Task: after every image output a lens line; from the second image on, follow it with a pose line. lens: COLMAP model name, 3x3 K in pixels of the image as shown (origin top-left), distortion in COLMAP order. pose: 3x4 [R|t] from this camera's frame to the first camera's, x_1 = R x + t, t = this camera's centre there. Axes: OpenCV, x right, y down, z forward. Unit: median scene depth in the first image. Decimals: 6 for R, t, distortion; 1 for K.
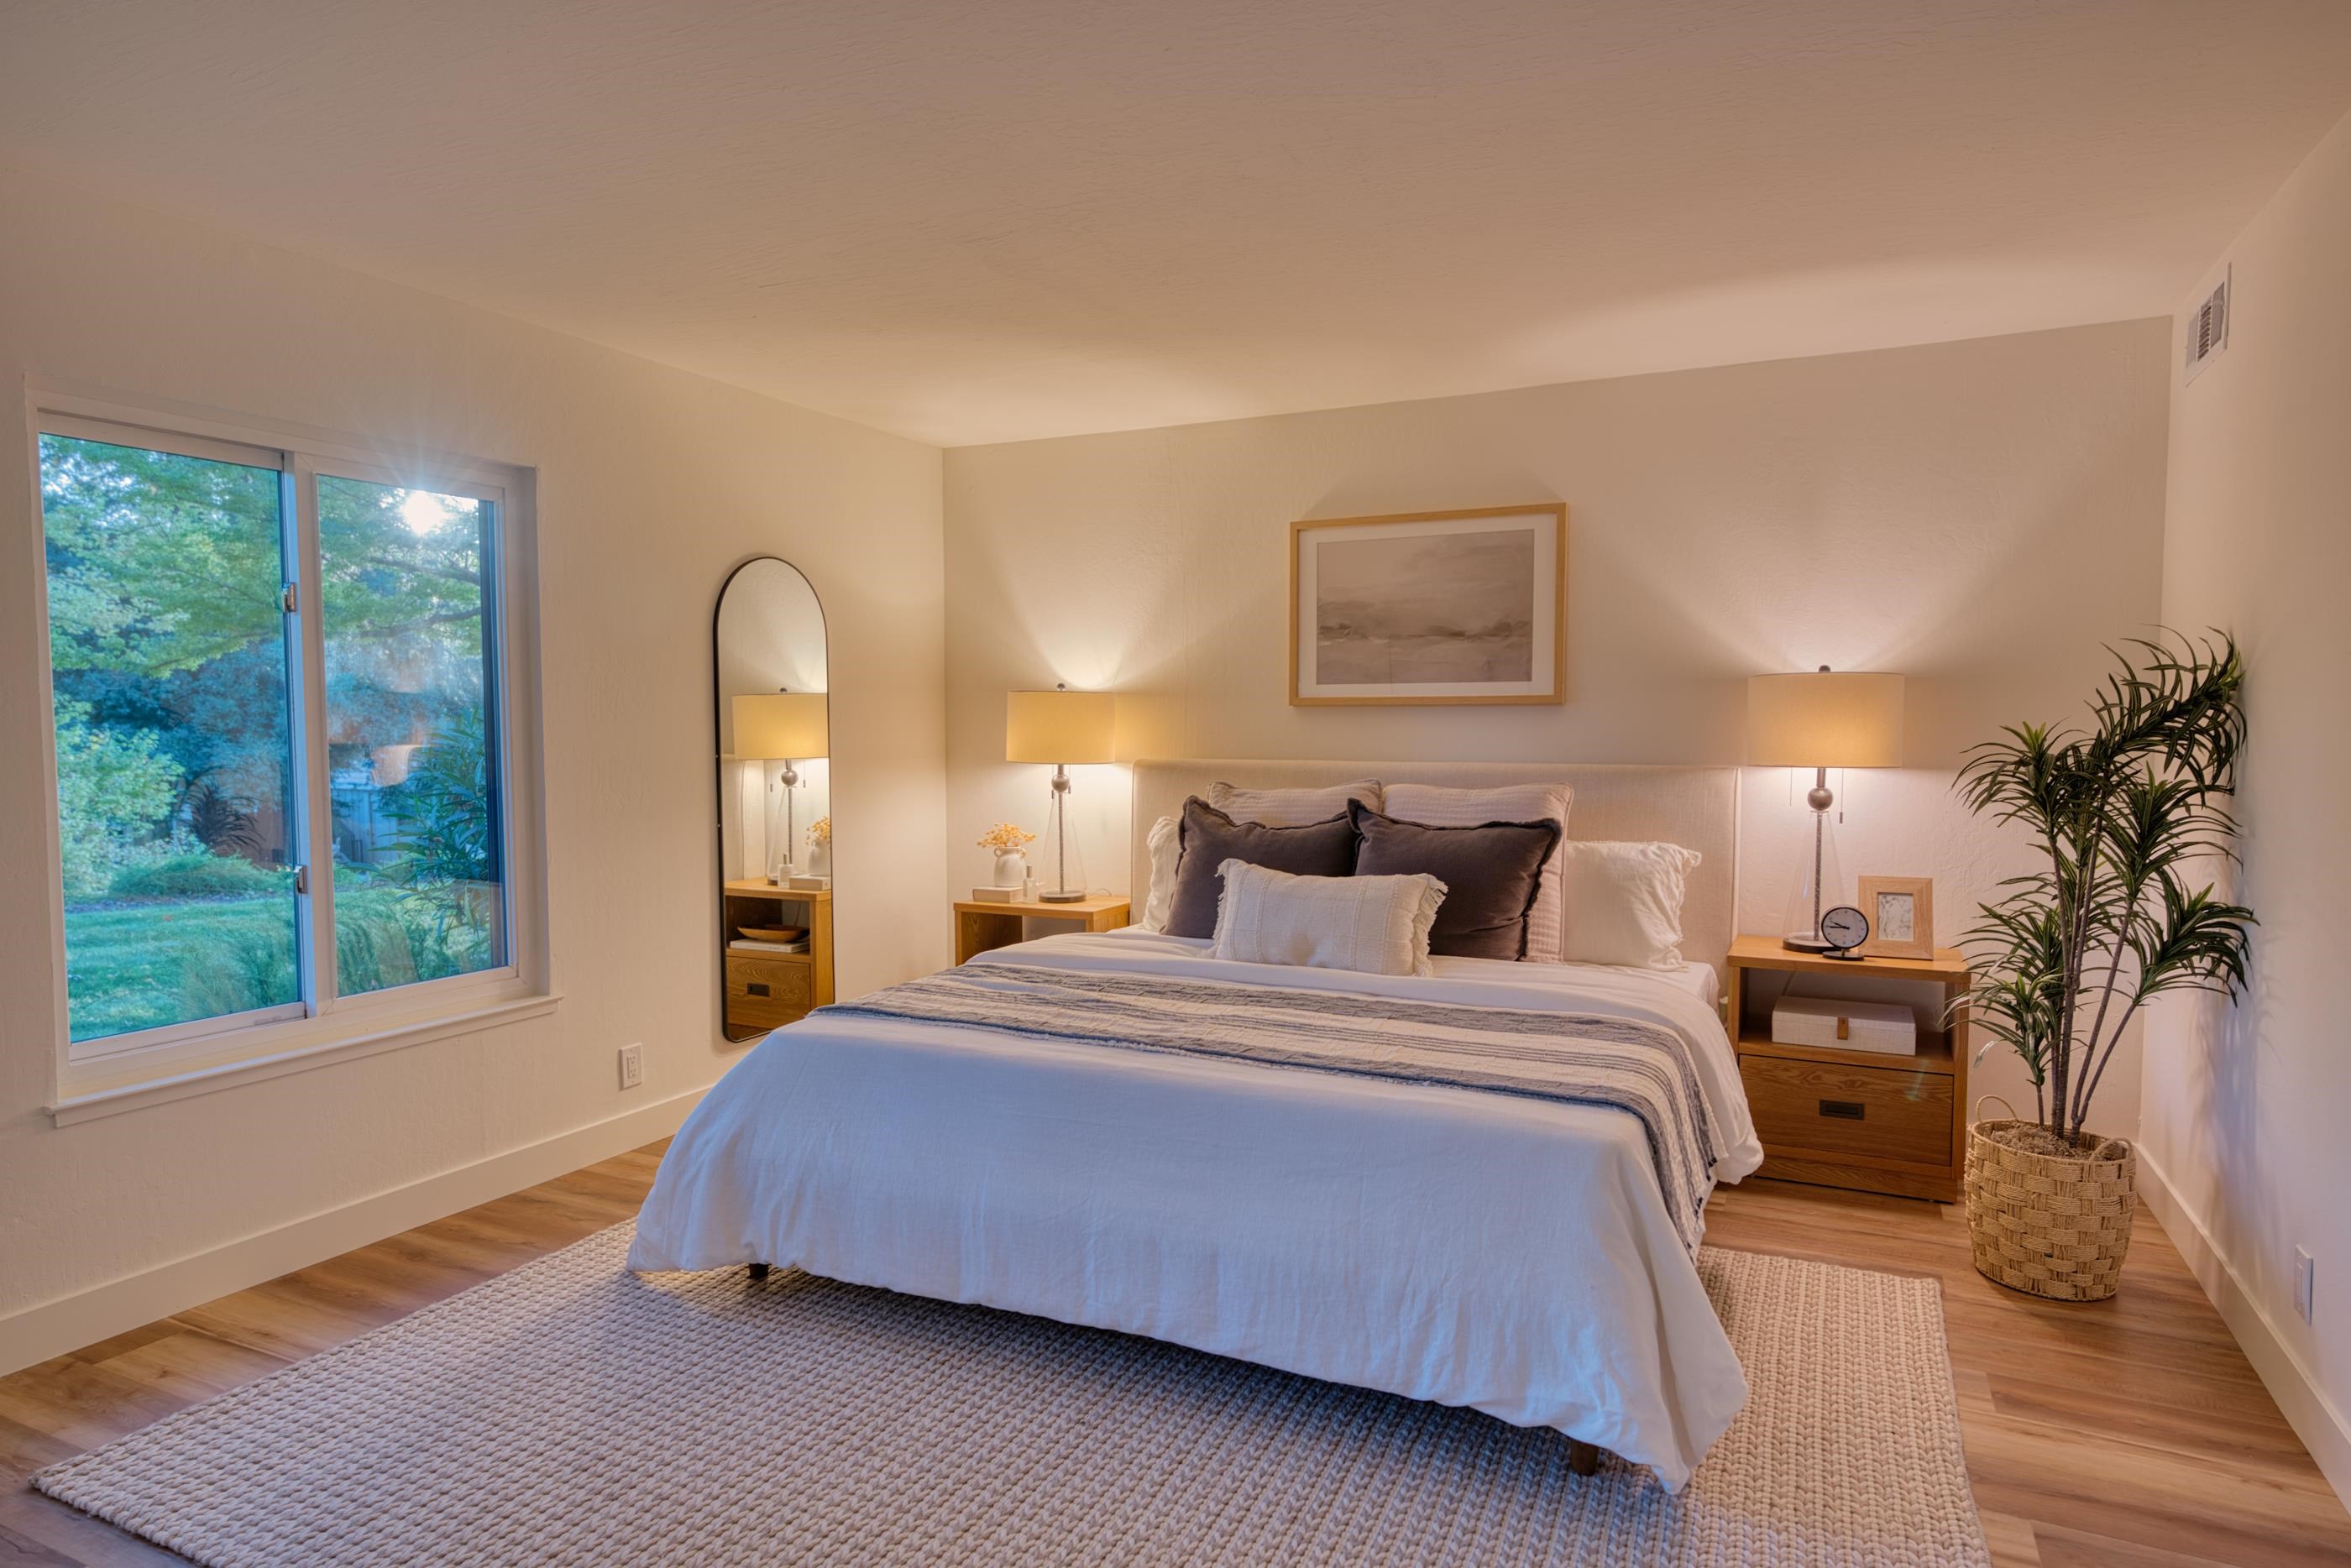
lens RADIAL K [[1285.2, 0, 1175.5], [0, 1285.2, 784.0], [0, 0, 1]] dist [0.004268, 0.000866]
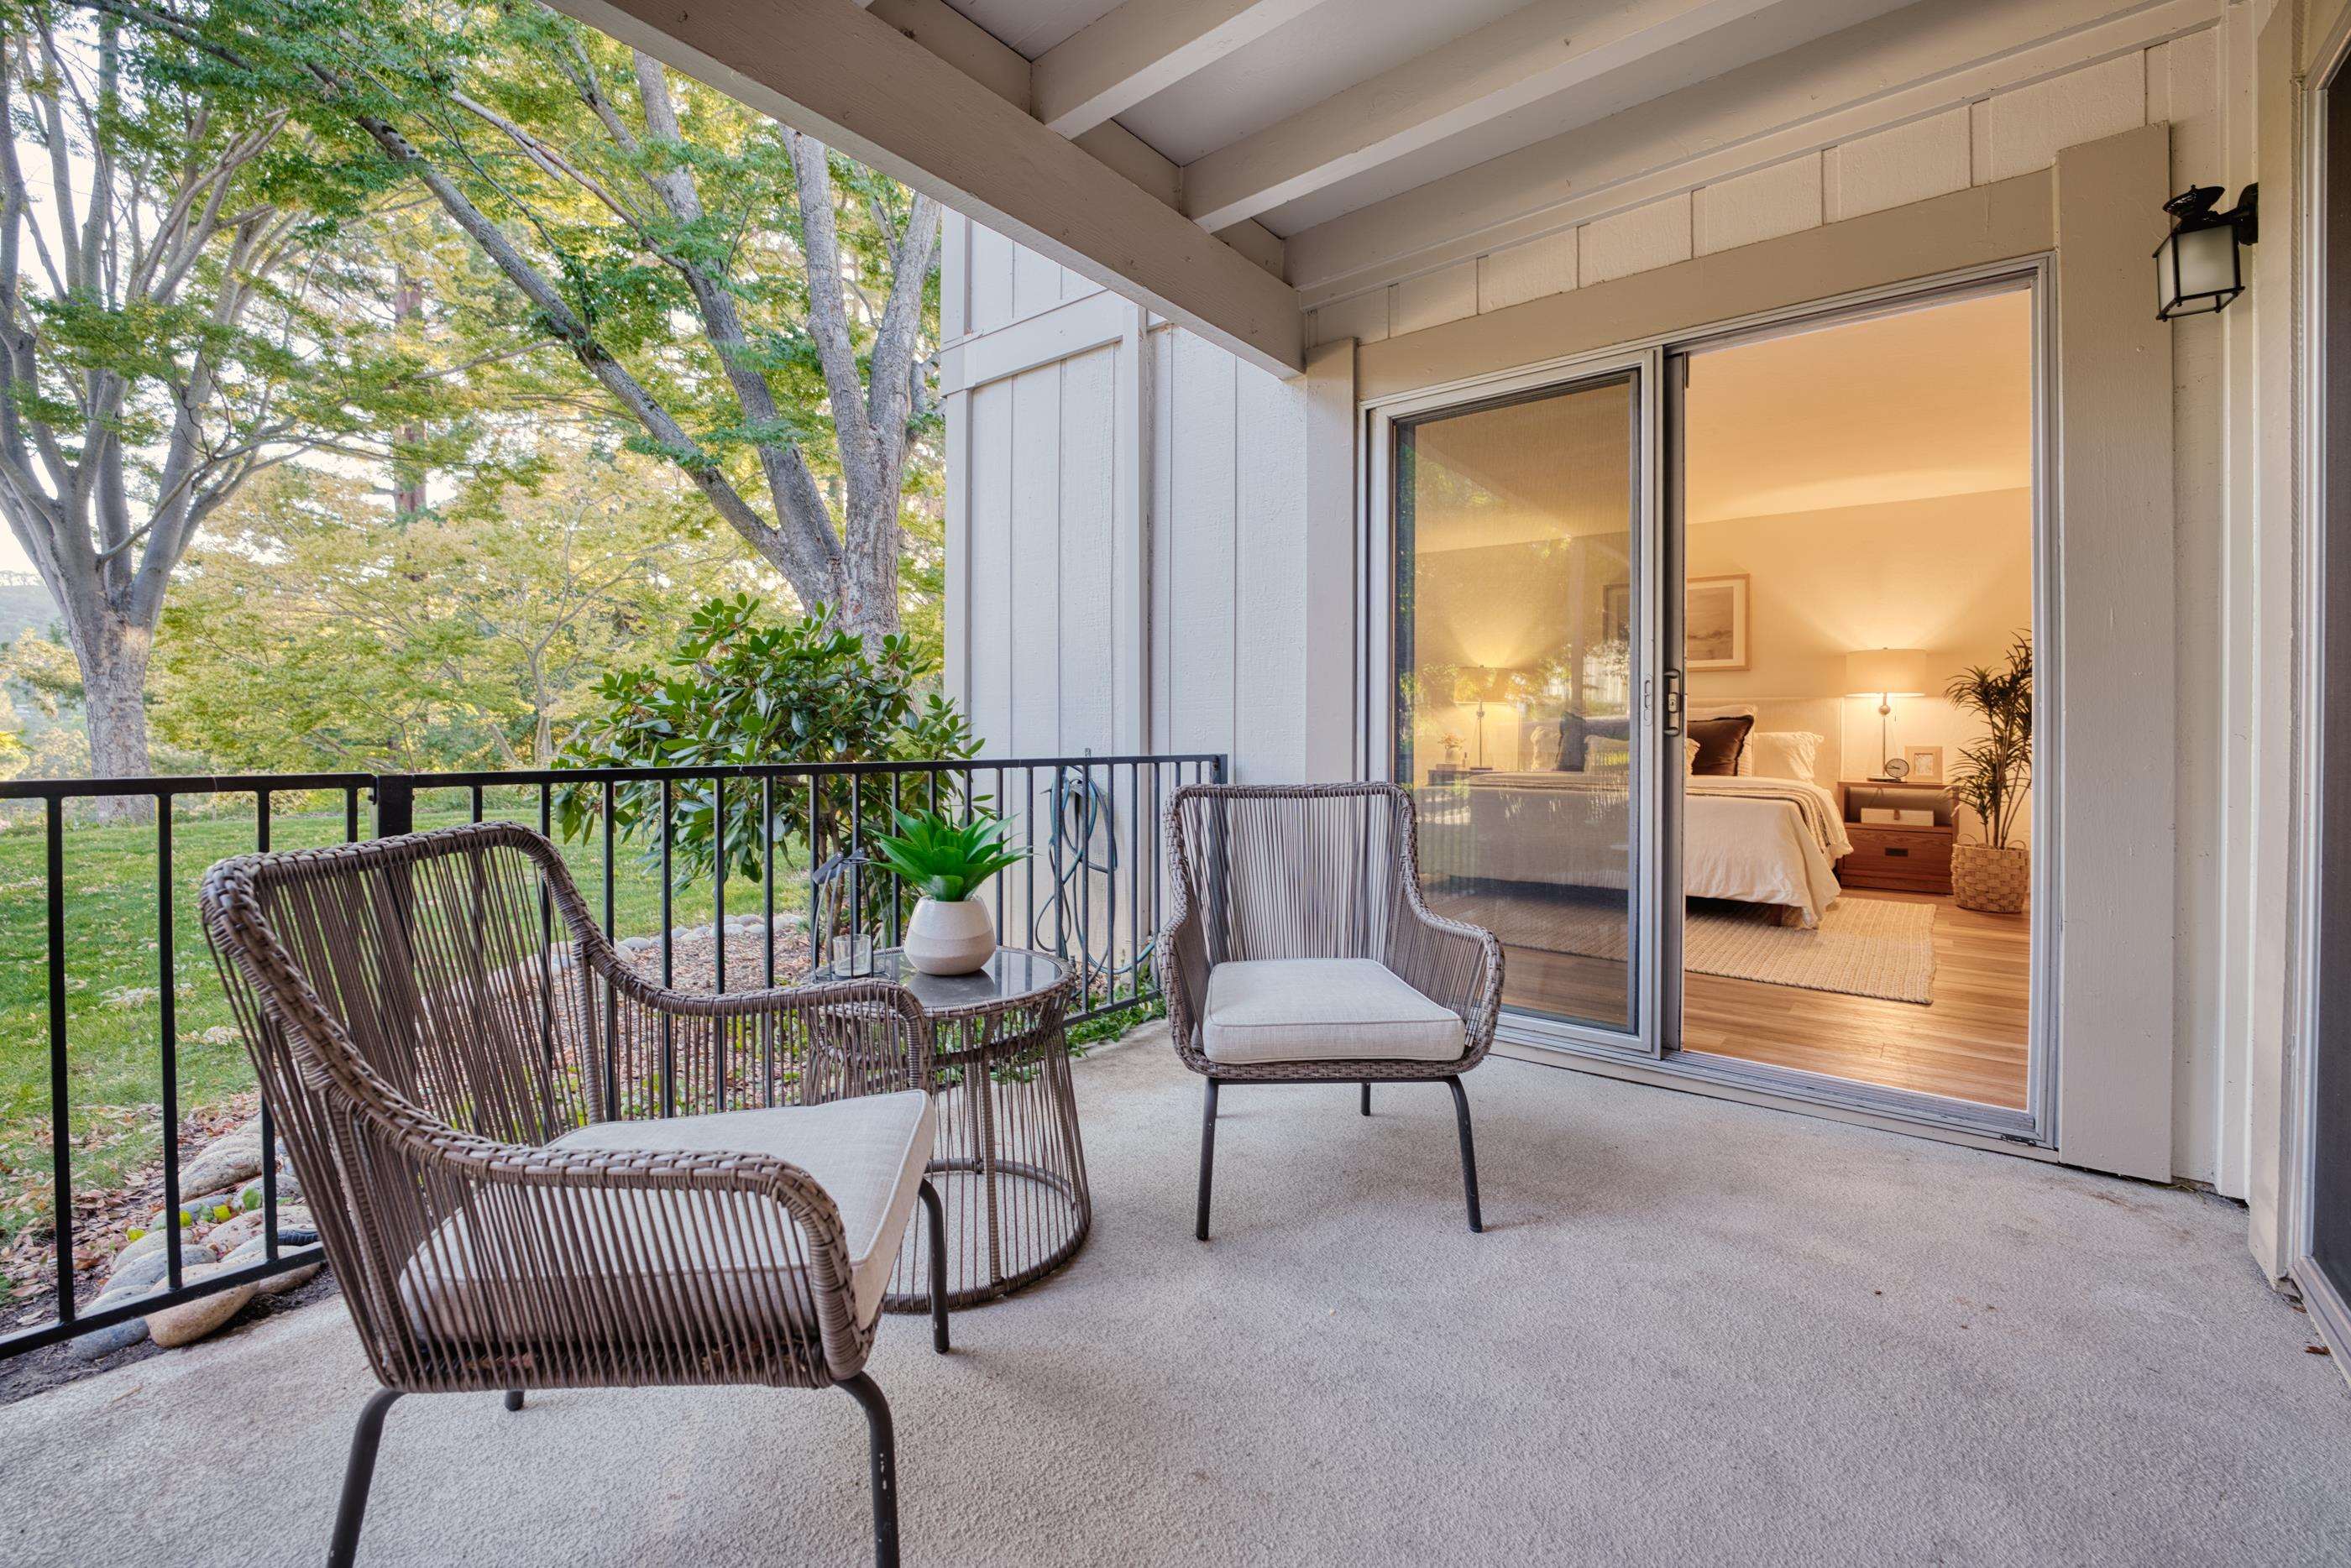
lens RADIAL K [[973.4, 0, 1184.7], [0, 973.4, 734.8], [0, 0, 1]] dist [-0.002119, -0.000100]
pose [[0.979618, 0.008836, -0.200675, -0.276229], [-0.017743, 0.998933, -0.042629, 0.125492], [0.200084, 0.045321, 0.978730, -0.714766]]
